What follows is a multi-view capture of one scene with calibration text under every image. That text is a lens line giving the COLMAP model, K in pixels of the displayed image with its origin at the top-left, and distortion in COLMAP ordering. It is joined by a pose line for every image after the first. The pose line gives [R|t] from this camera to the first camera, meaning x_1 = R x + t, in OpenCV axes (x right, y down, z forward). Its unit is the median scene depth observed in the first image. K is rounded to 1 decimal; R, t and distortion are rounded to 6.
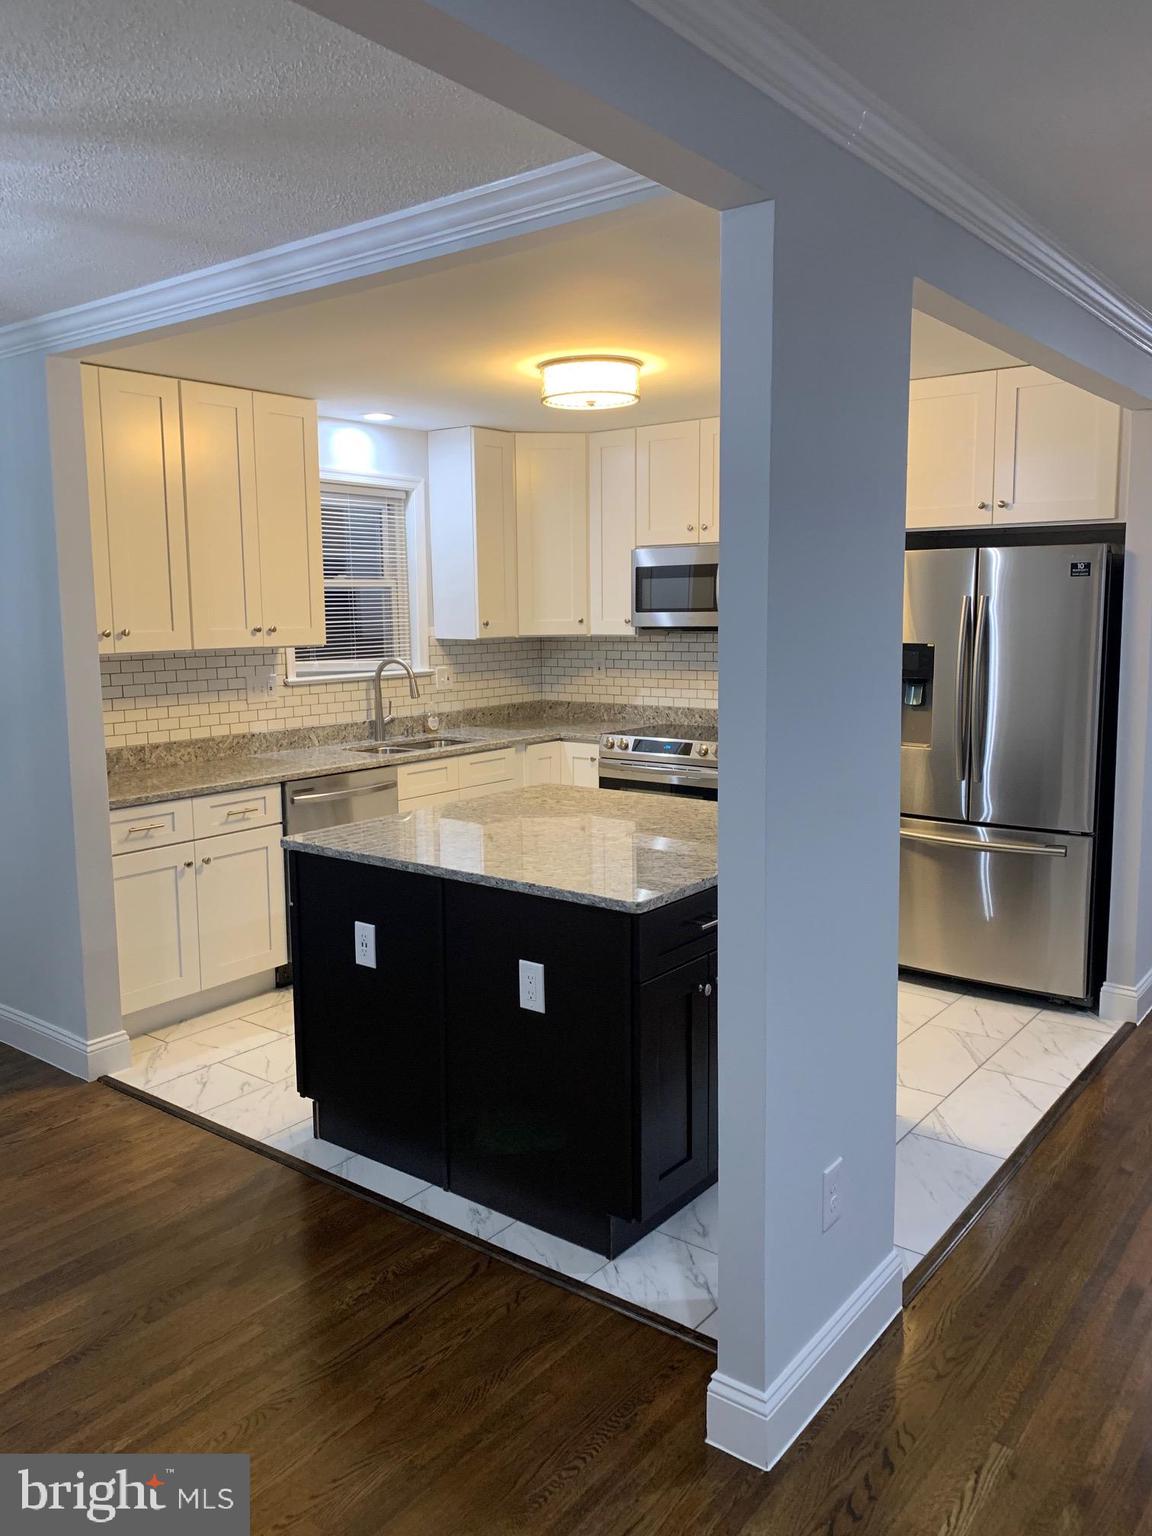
lens RADIAL K [[1131.8, 0, 576.0], [0, 1131.8, 768.0], [0, 0, 1]] dist [0.001340, -0.314077]
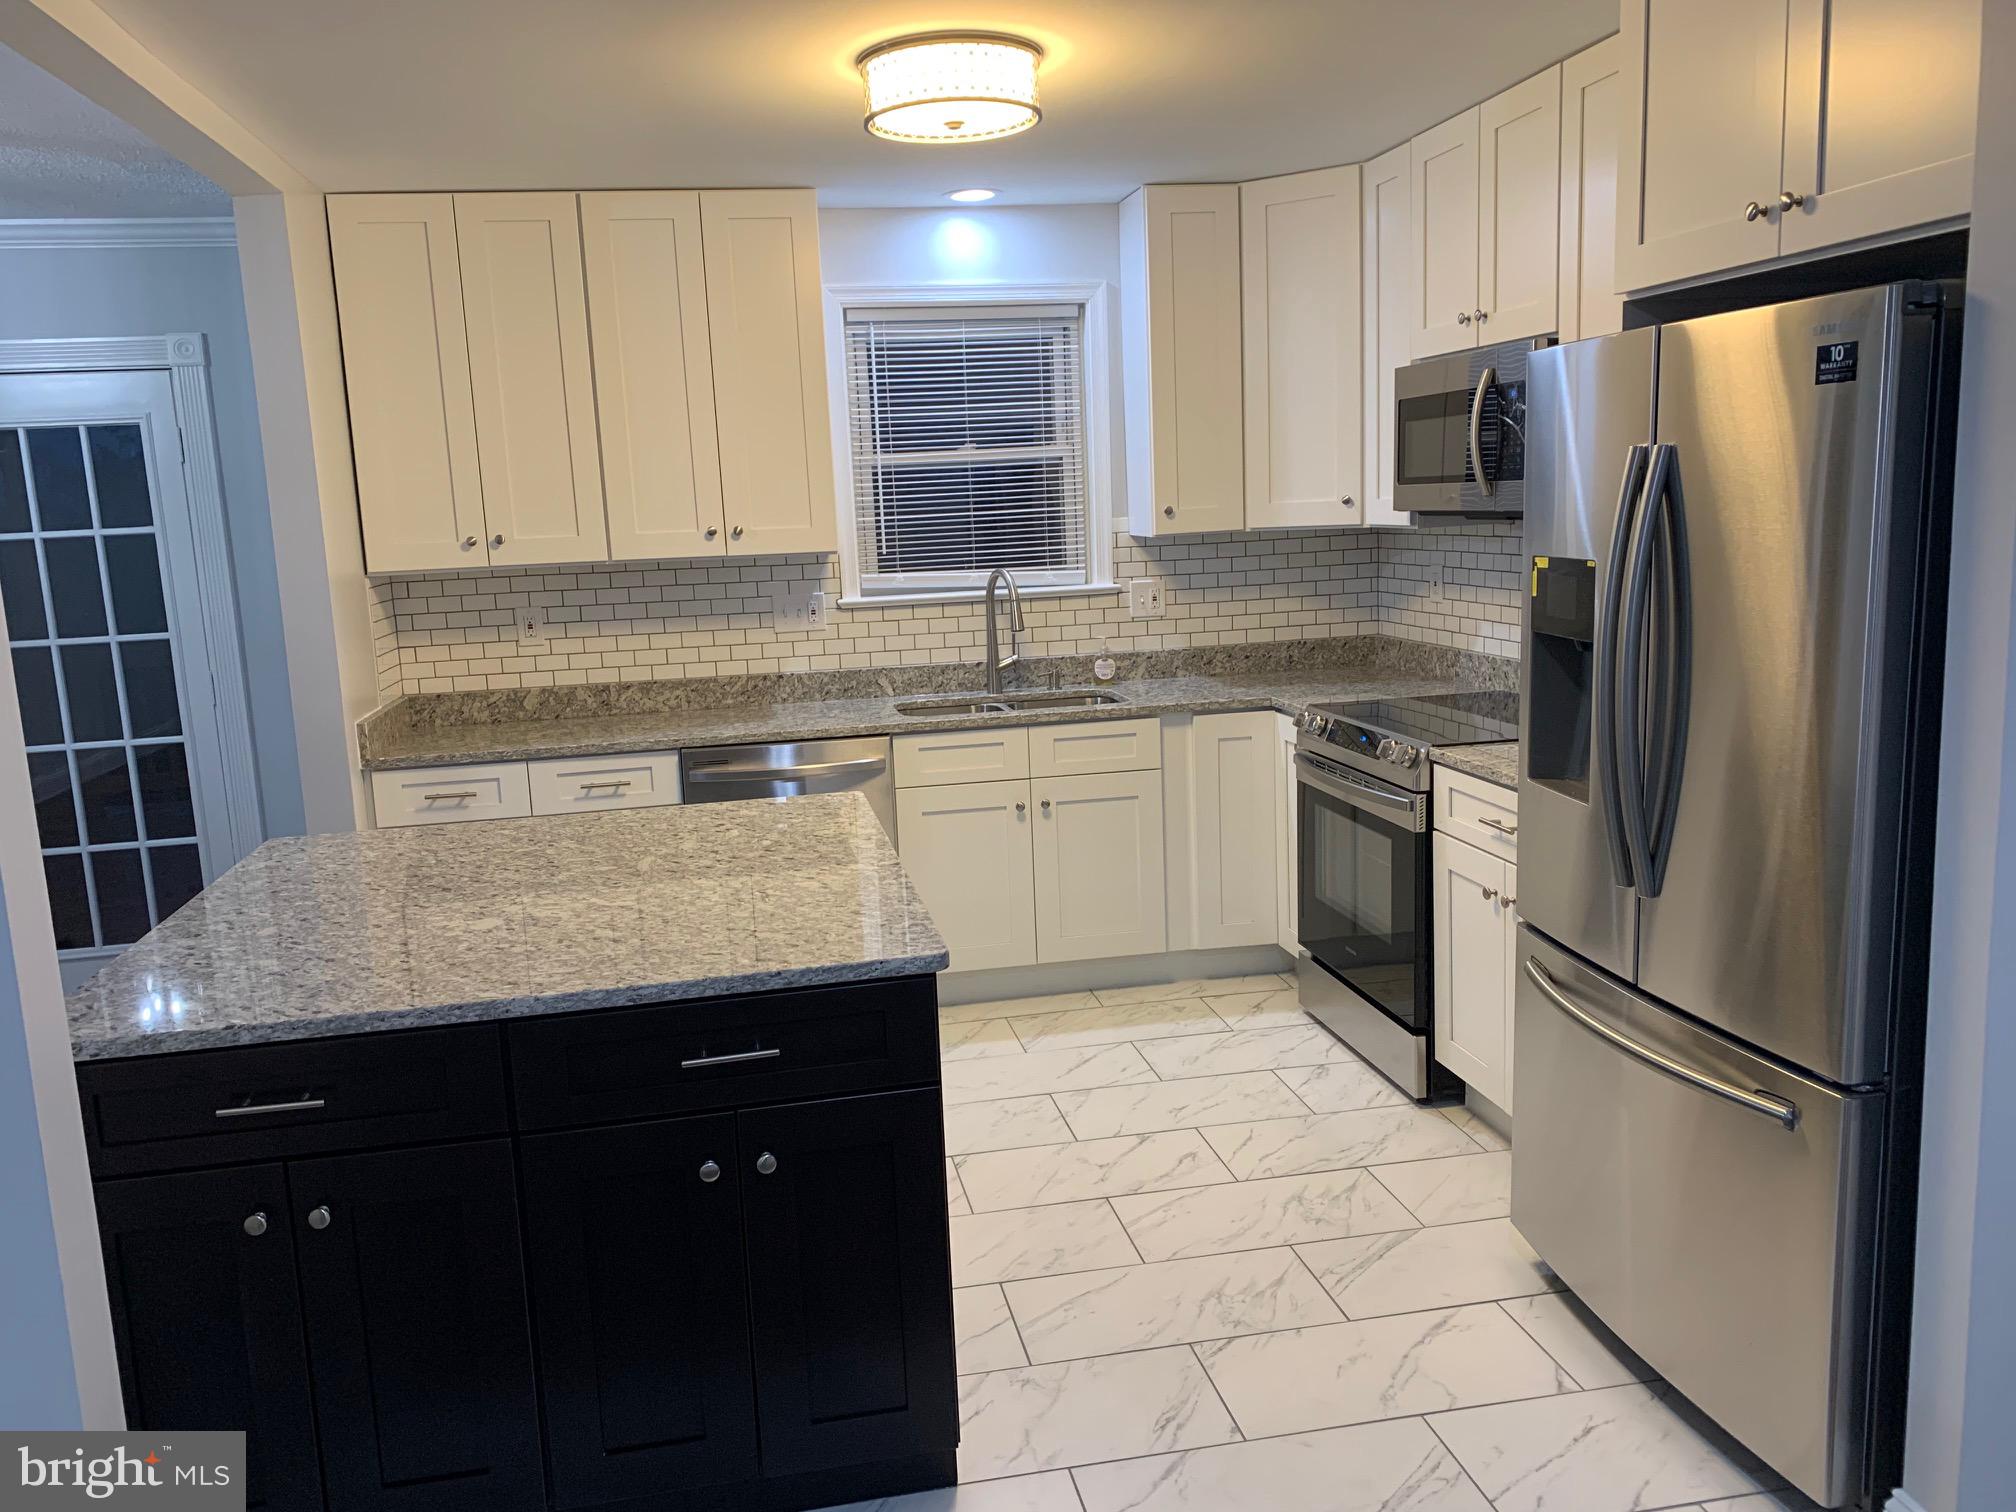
lens RADIAL K [[1552.3, 0, 1002.2], [0, 1552.3, 742.8], [0, 0, 1]] dist [0.085266, -0.174215]
pose [[0.735416, 0.086344, -0.672092, 0.475913], [-0.057935, 0.996229, 0.064592, -0.057294], [0.675135, -0.008564, 0.737645, 0.346699]]
